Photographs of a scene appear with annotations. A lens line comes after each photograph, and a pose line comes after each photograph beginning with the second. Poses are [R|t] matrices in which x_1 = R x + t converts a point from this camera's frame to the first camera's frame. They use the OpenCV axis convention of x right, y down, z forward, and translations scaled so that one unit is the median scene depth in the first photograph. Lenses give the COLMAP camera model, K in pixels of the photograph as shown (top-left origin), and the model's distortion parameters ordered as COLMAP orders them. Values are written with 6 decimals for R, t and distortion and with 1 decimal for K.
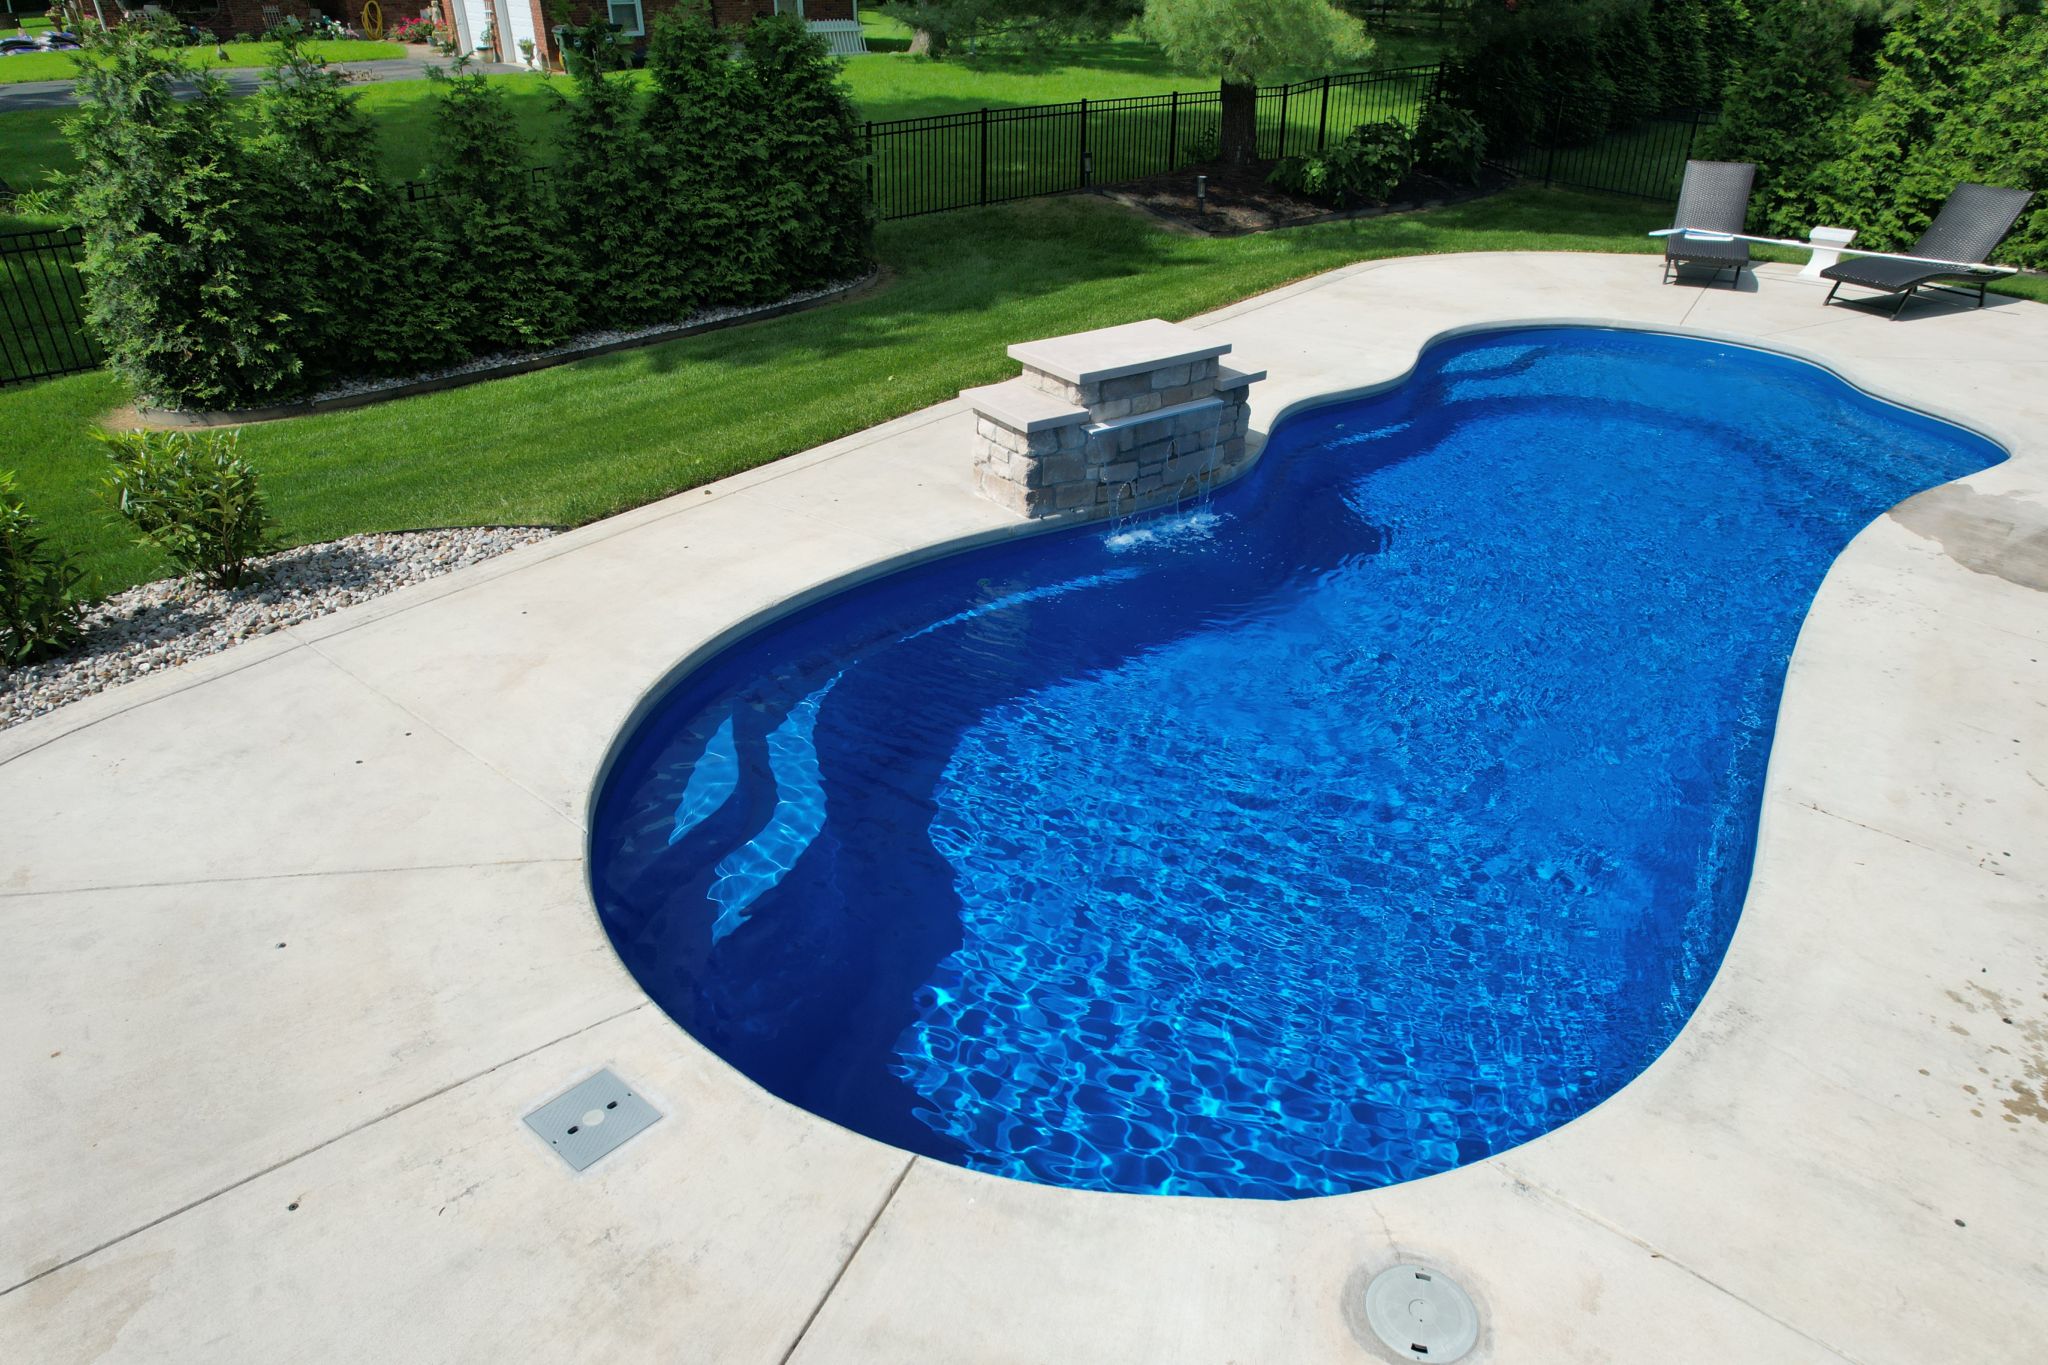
lens RADIAL K [[1292.9, 0, 1013.3], [0, 1292.9, 693.6], [0, 0, 1]] dist [-0.072171, 0.053651]
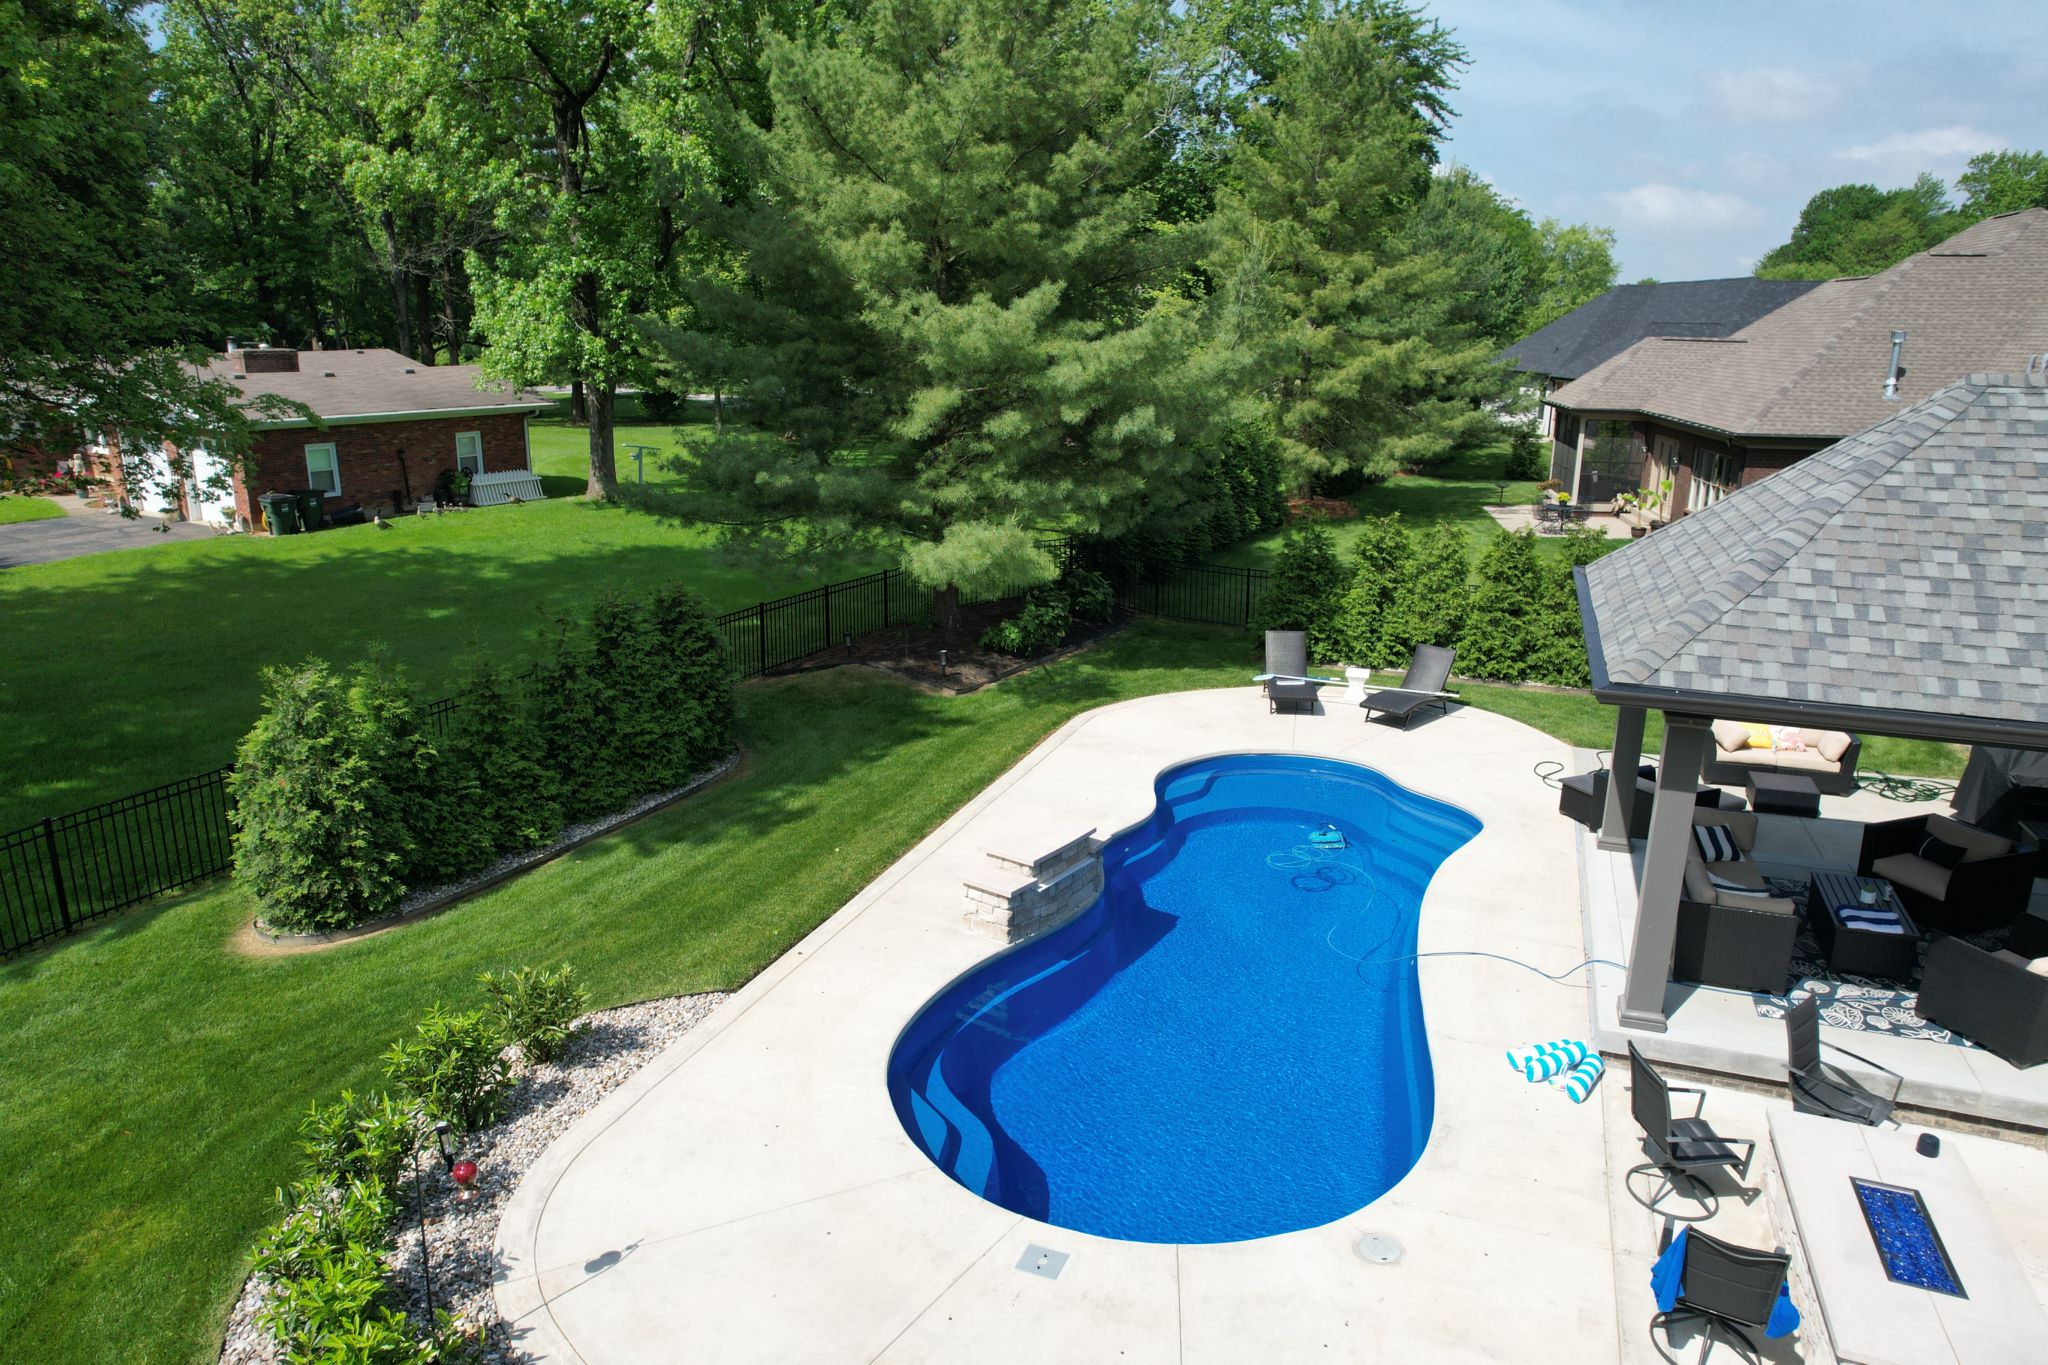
lens RADIAL K [[1292.9, 0, 1013.3], [0, 1292.9, 693.6], [0, 0, 1]] dist [-0.072171, 0.053651]
pose [[0.946581, -0.083657, 0.311427, -0.292778], [0.159273, 0.961029, -0.225954, -0.040761], [-0.280388, 0.263485, 0.923016, -0.402505]]
